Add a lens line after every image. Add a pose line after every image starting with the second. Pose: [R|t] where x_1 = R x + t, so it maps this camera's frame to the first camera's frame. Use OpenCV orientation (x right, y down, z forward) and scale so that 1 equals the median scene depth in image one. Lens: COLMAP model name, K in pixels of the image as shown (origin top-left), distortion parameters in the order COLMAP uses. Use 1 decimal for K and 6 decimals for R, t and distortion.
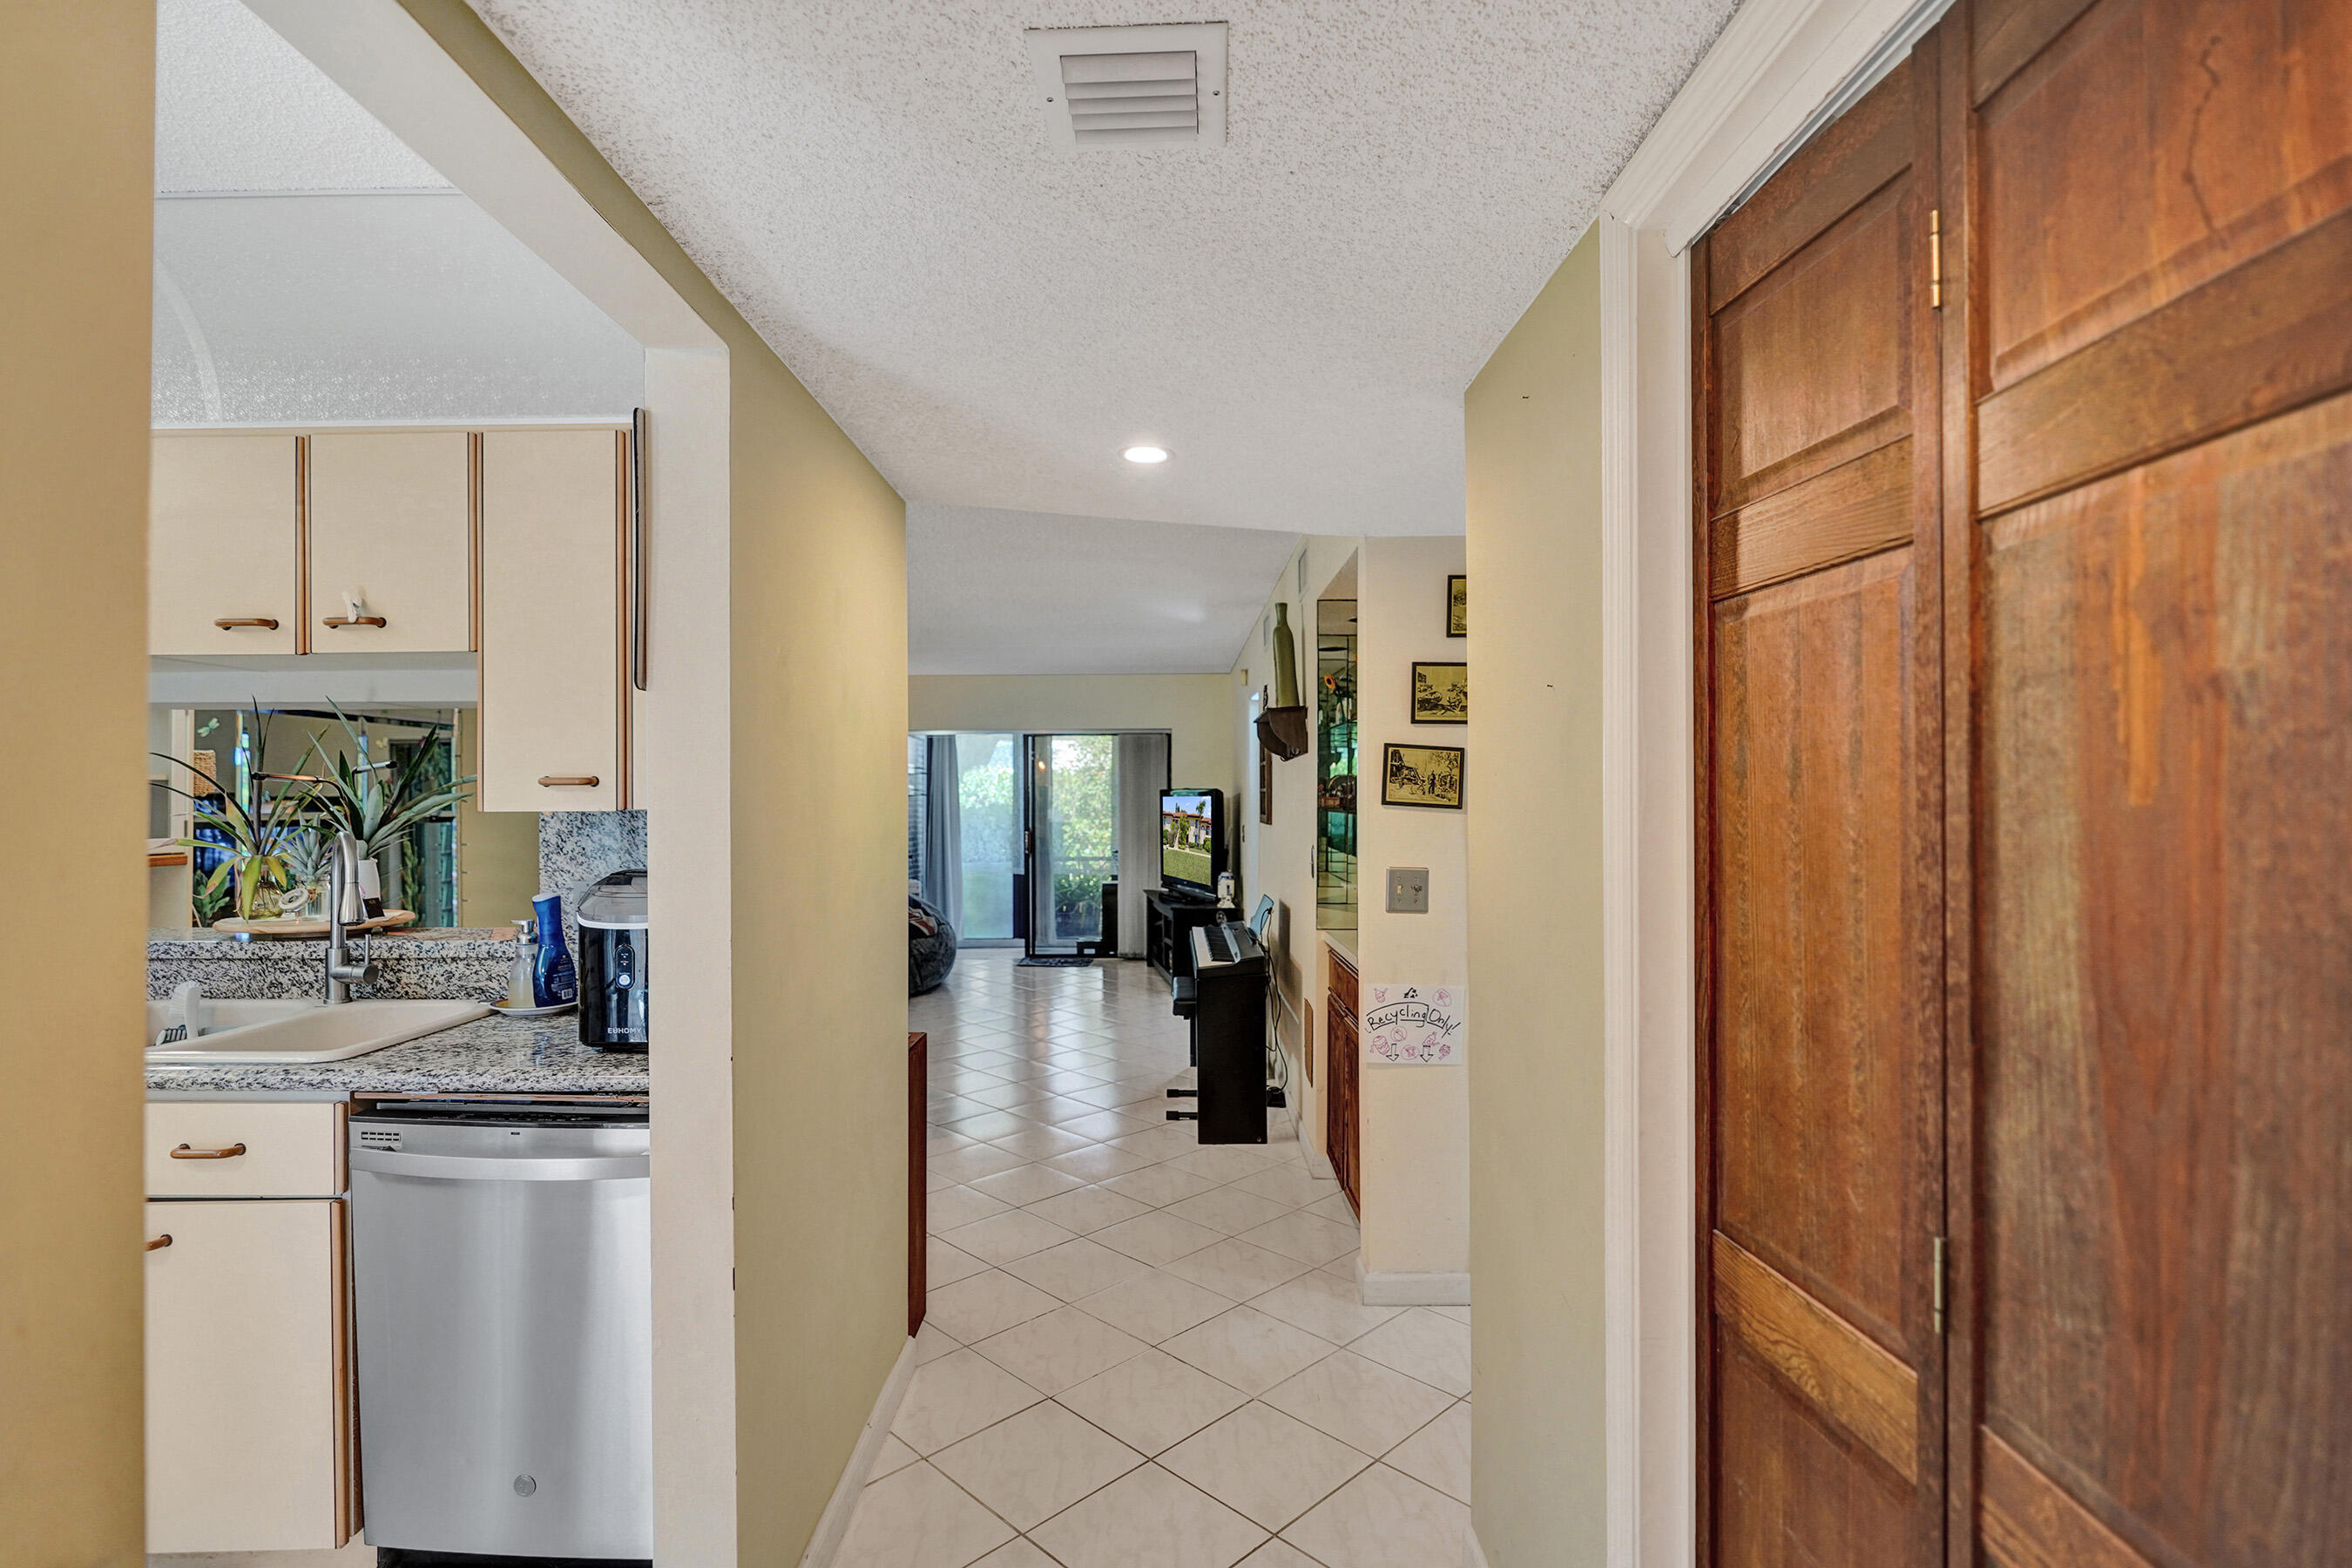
lens RADIAL K [[1109.8, 0, 1166.2], [0, 1109.8, 793.4], [0, 0, 1]] dist [-0.003581, -0.000388]
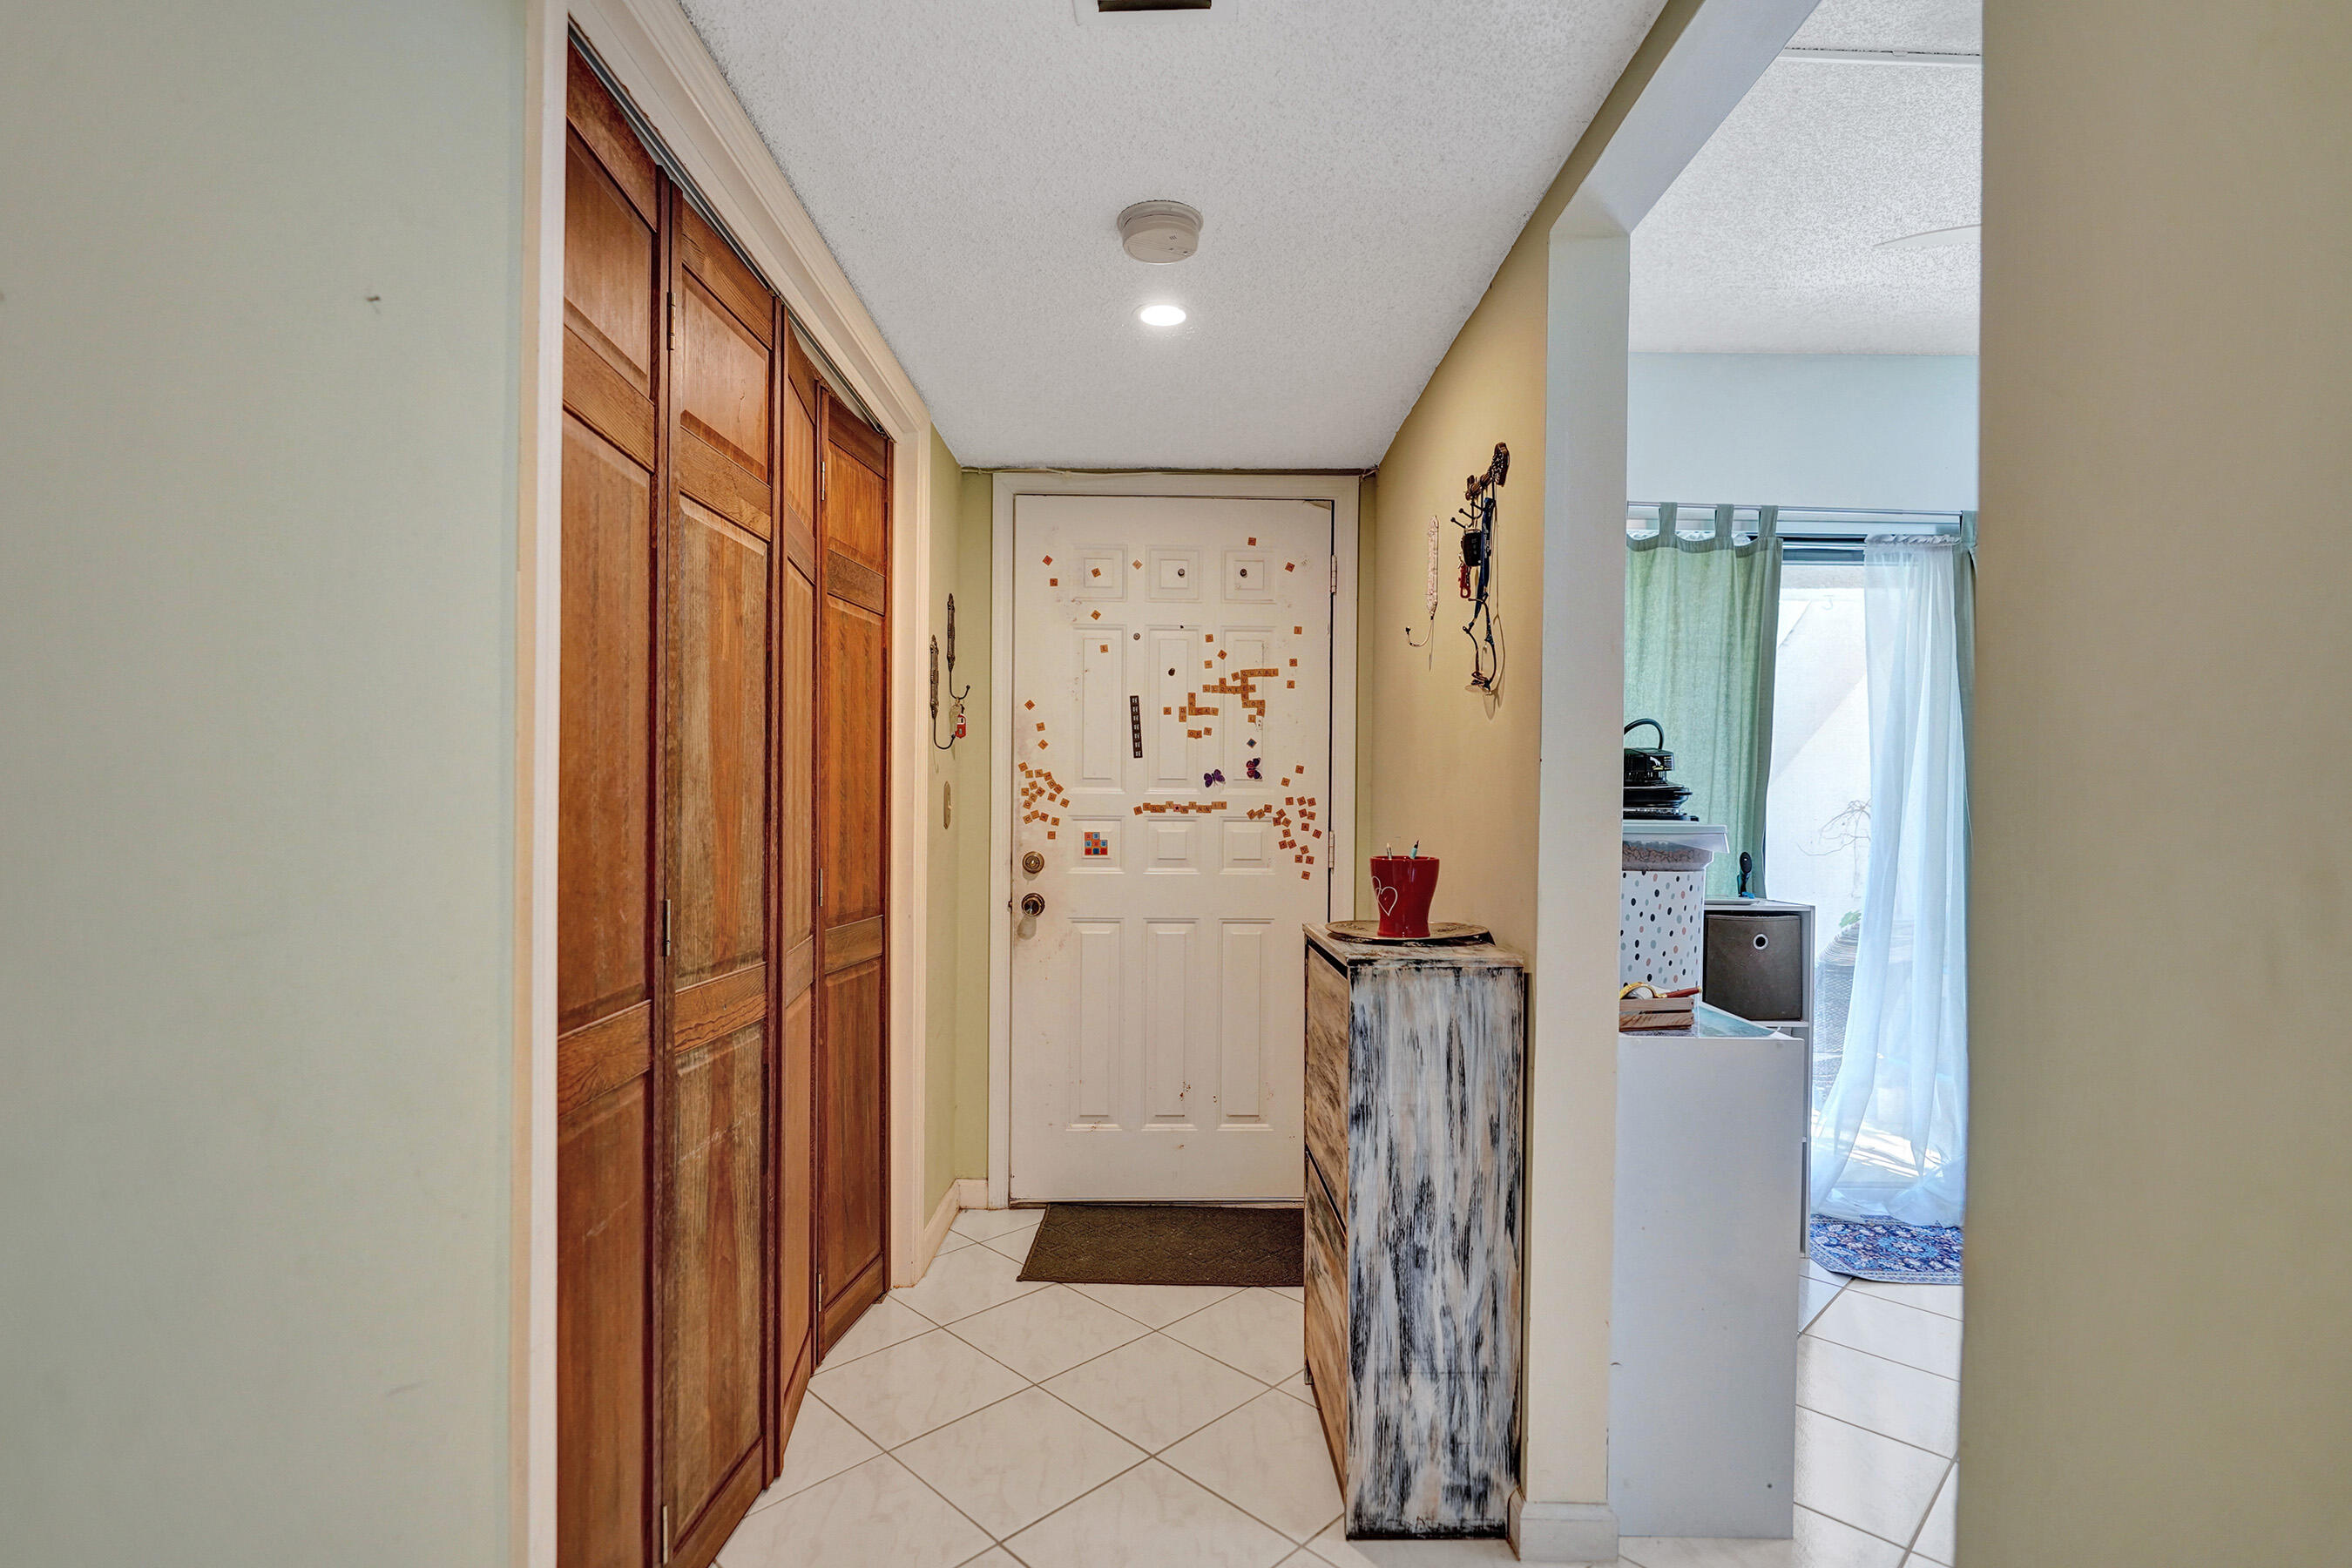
lens RADIAL K [[1108.7, 0, 1188.4], [0, 1108.7, 812.4], [0, 0, 1]] dist [0.000835, 0.000019]
pose [[-0.999896, -0.005732, -0.013241, -0.028073], [-0.005824, 0.999959, 0.006868, 0.092554], [0.013201, 0.006944, -0.999889, 0.995390]]
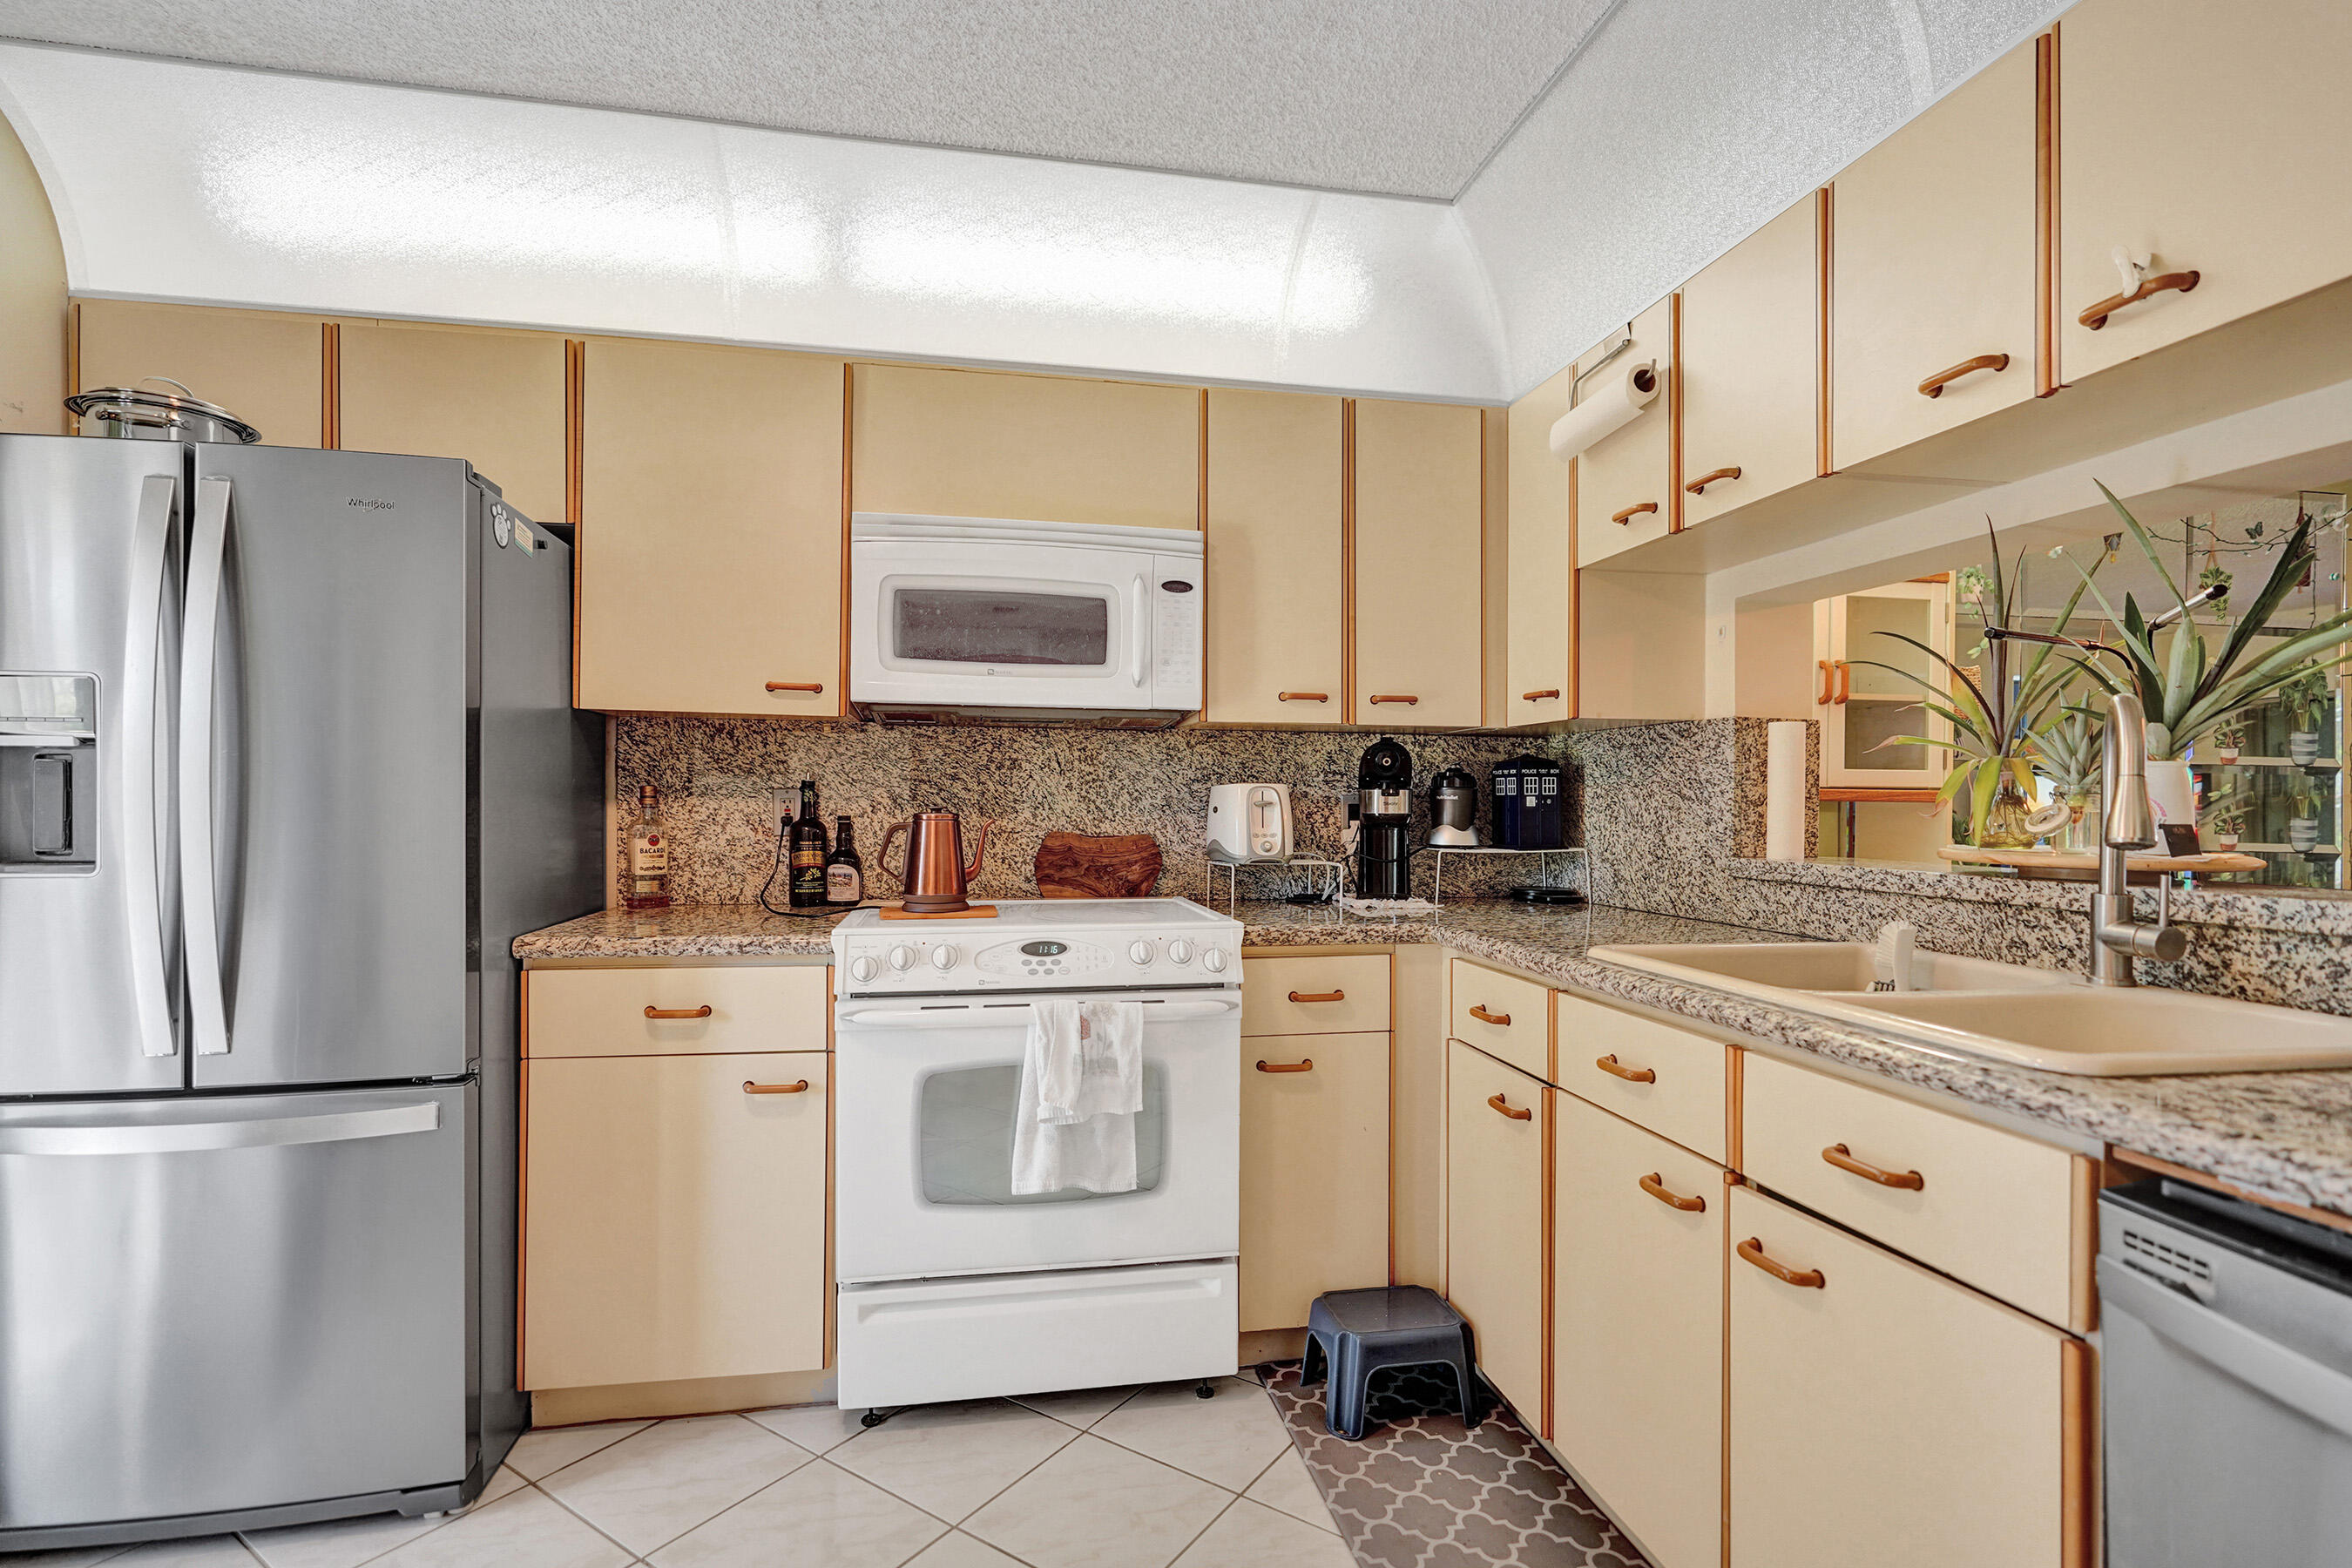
lens RADIAL K [[1117.9, 0, 1154.2], [0, 1117.9, 801.5], [0, 0, 1]] dist [-0.004720, 0.000632]
pose [[0.184556, 0.004887, -0.982810, -0.246661], [-0.003177, 0.999985, 0.004376, 0.087666], [0.982817, 0.002314, 0.184568, 0.373018]]
